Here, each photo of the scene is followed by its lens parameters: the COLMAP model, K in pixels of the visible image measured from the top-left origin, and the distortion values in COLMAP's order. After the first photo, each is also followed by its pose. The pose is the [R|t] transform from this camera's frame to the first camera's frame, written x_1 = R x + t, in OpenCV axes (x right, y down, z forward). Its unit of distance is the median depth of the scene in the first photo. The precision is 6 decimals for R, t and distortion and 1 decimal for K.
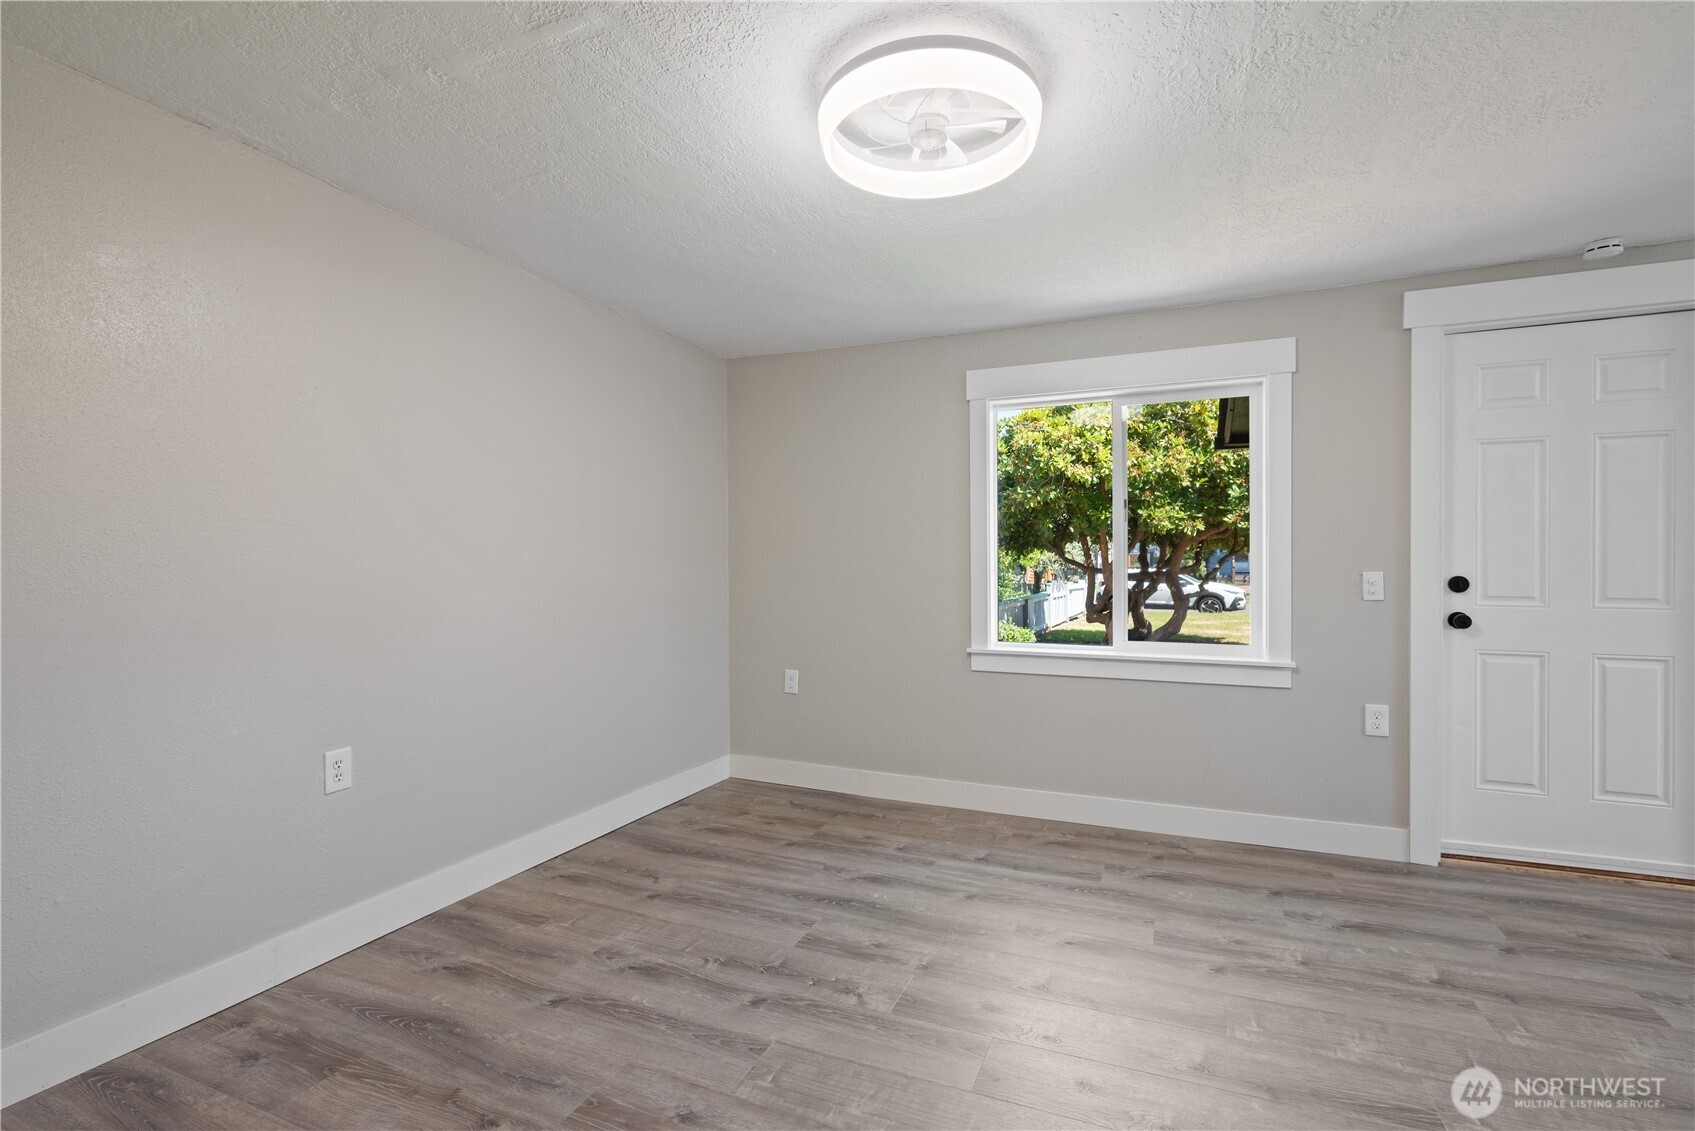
lens RADIAL K [[783.0, 0, 847.5], [0, 783.0, 565.5], [0, 0, 1]] dist [0.001029, 0.000097]
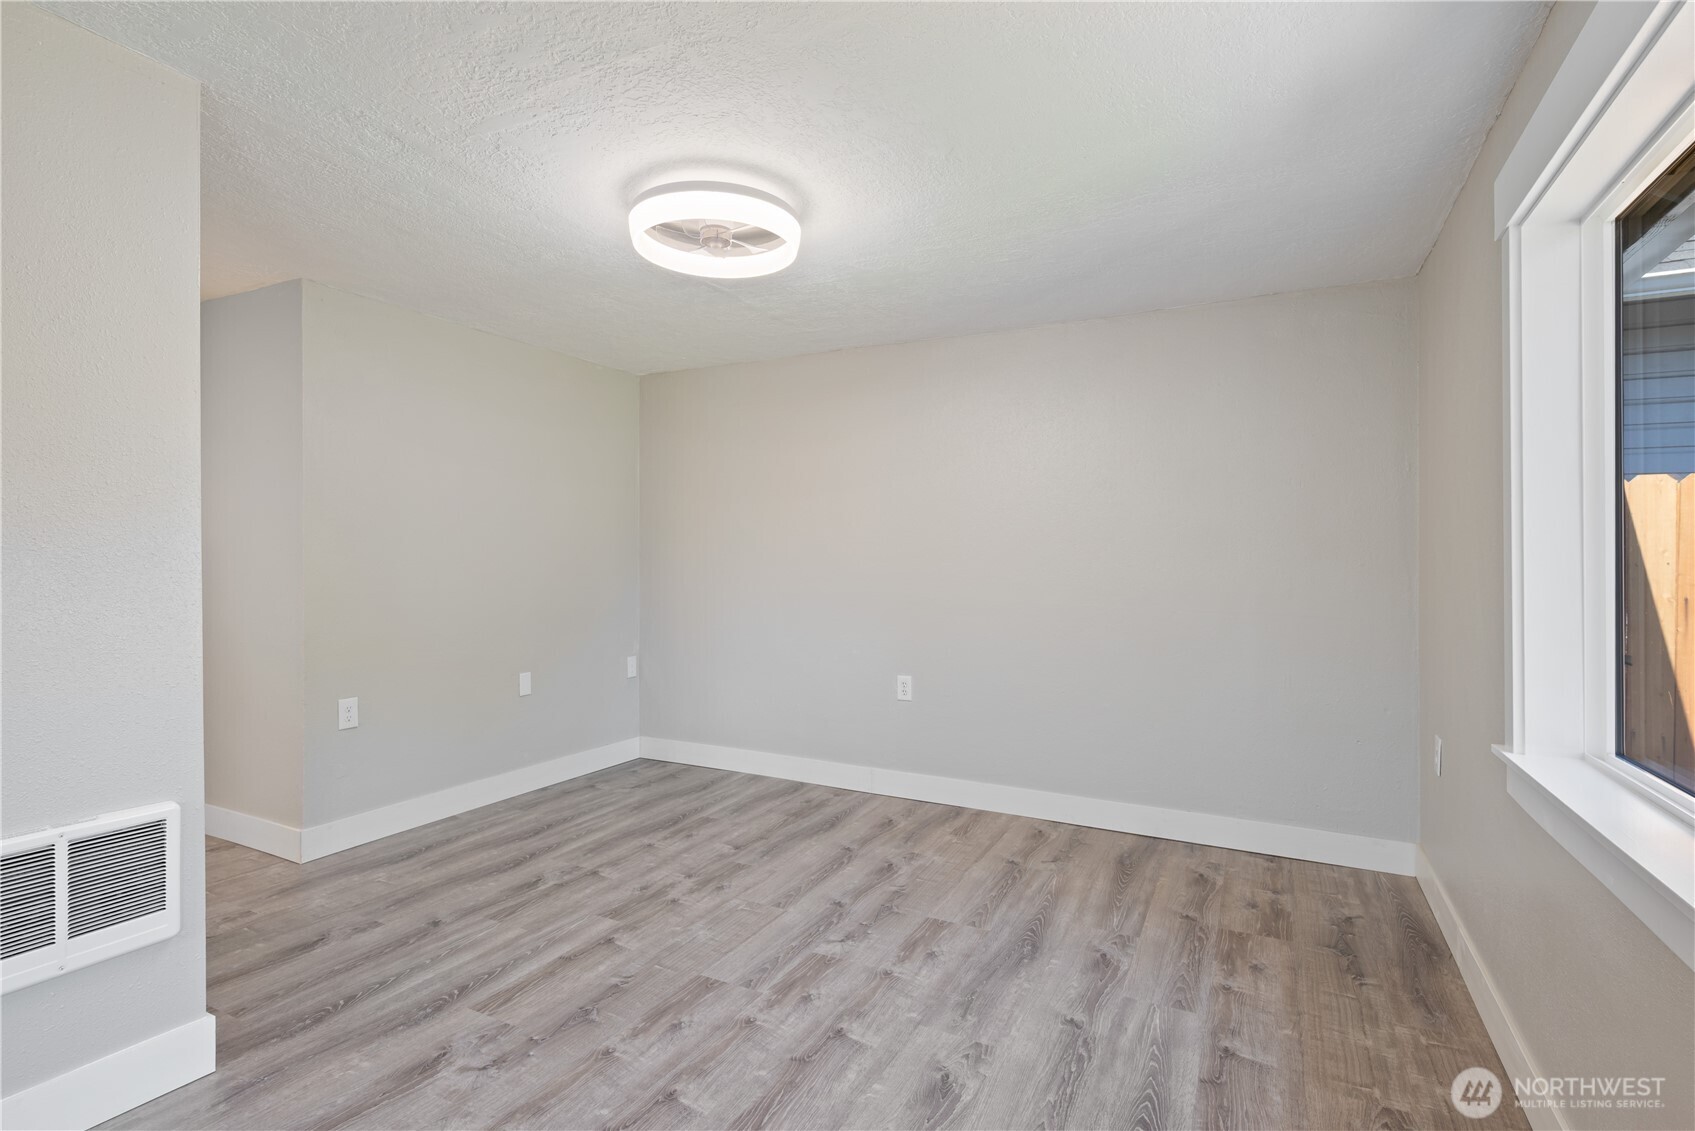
lens RADIAL K [[807.0, 0, 847.5], [0, 807.0, 565.5], [0, 0, 1]] dist [0.000392, -0.000094]
pose [[-0.067849, 0.002595, -0.997692, 0.930614], [-0.009008, 0.999954, 0.003213, -0.007625], [0.997655, 0.009205, -0.067823, 0.839143]]
